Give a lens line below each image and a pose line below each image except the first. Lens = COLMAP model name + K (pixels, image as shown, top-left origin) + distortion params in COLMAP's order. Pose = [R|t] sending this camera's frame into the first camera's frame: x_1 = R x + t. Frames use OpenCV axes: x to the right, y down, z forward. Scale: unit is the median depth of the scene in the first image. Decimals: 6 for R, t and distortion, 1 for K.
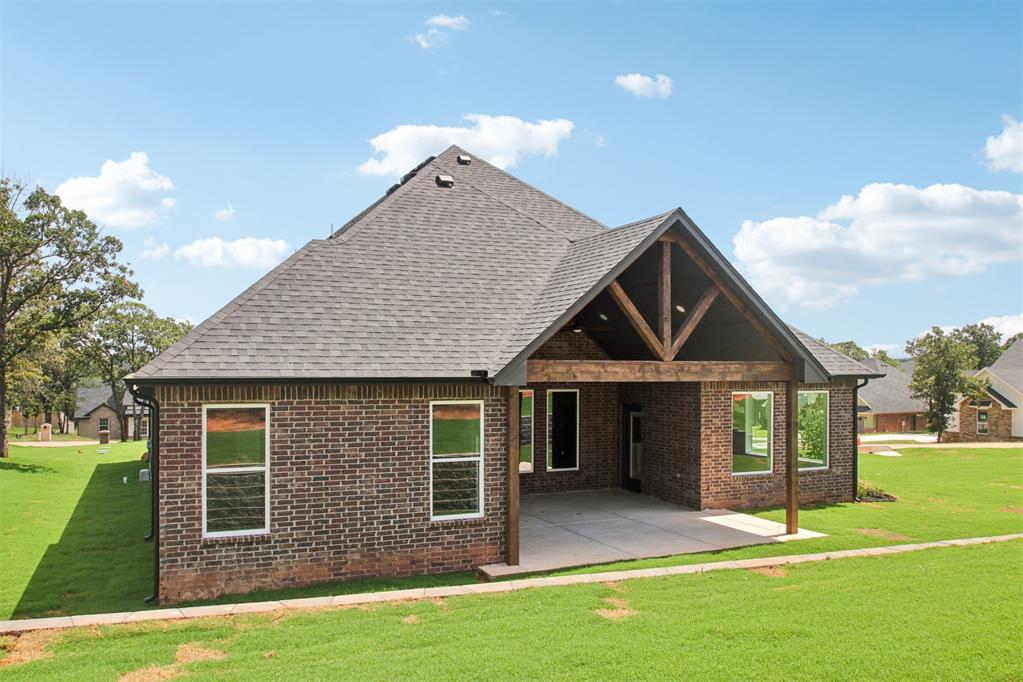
lens RADIAL K [[814.8, 0, 510.5], [0, 814.8, 339.9], [0, 0, 1]] dist [0.041147, 0.001088]
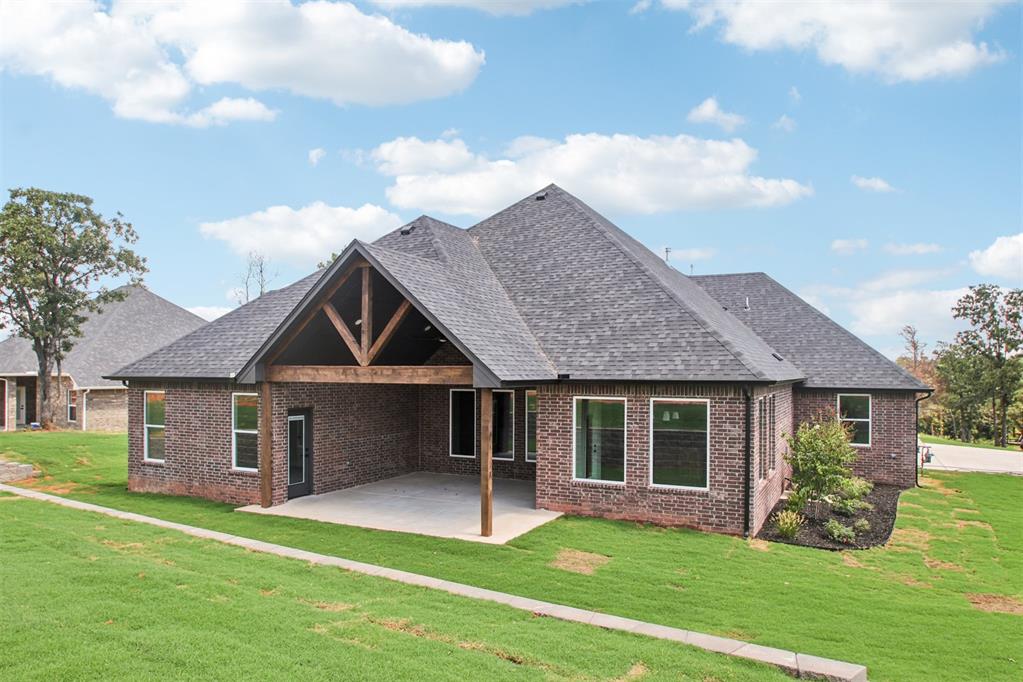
lens RADIAL K [[691.5, 0, 510.5], [0, 691.5, 349.6], [0, 0, 1]] dist [0.007954, 0.000128]
pose [[0.610134, -0.024013, -0.791934, 1.127742], [0.025230, 0.999623, -0.010872, 0.018113], [0.791896, -0.013347, 0.610510, 0.544375]]
